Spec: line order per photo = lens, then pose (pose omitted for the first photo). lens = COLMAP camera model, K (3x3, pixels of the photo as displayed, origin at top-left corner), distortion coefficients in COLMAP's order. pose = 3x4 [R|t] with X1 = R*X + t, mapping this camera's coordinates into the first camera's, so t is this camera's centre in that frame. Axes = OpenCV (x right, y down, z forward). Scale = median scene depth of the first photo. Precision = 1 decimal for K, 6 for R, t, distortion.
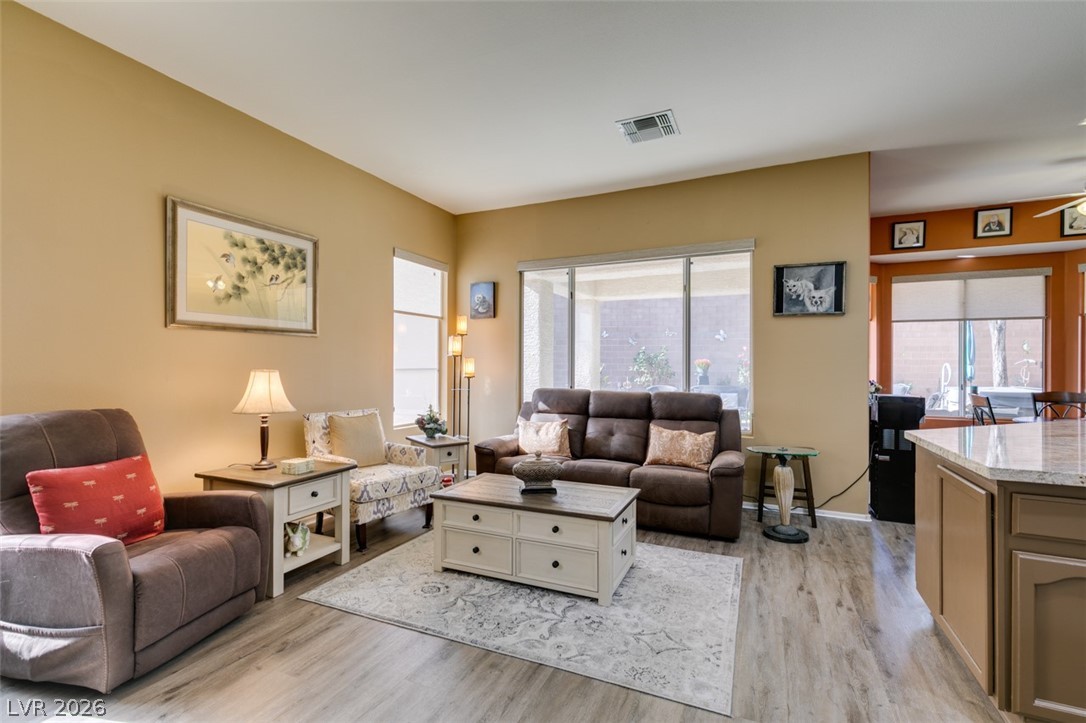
lens RADIAL K [[487.7, 0, 537.8], [0, 487.7, 362.8], [0, 0, 1]] dist [0.000377, 0.000306]
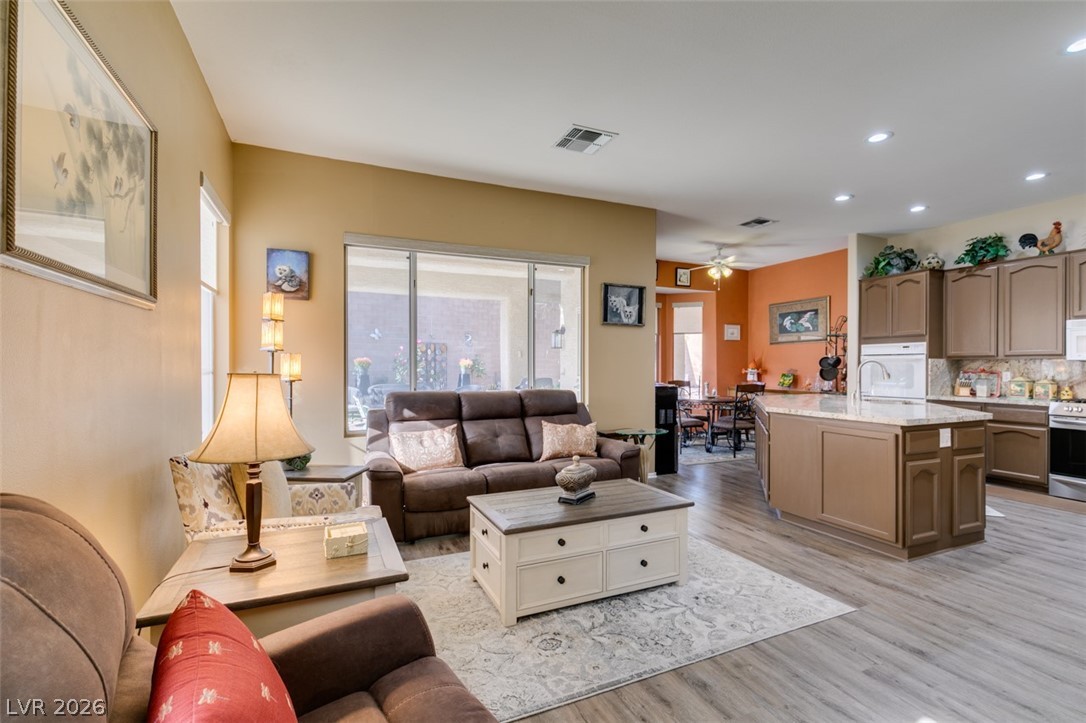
lens RADIAL K [[487.7, 0, 537.2], [0, 487.7, 365.3], [0, 0, 1]] dist [0.000377, 0.000306]
pose [[0.662352, -0.000810, 0.749192, -0.556664], [-0.004828, 0.999974, 0.005350, 0.001451], [-0.749177, -0.007161, 0.662331, 0.326131]]
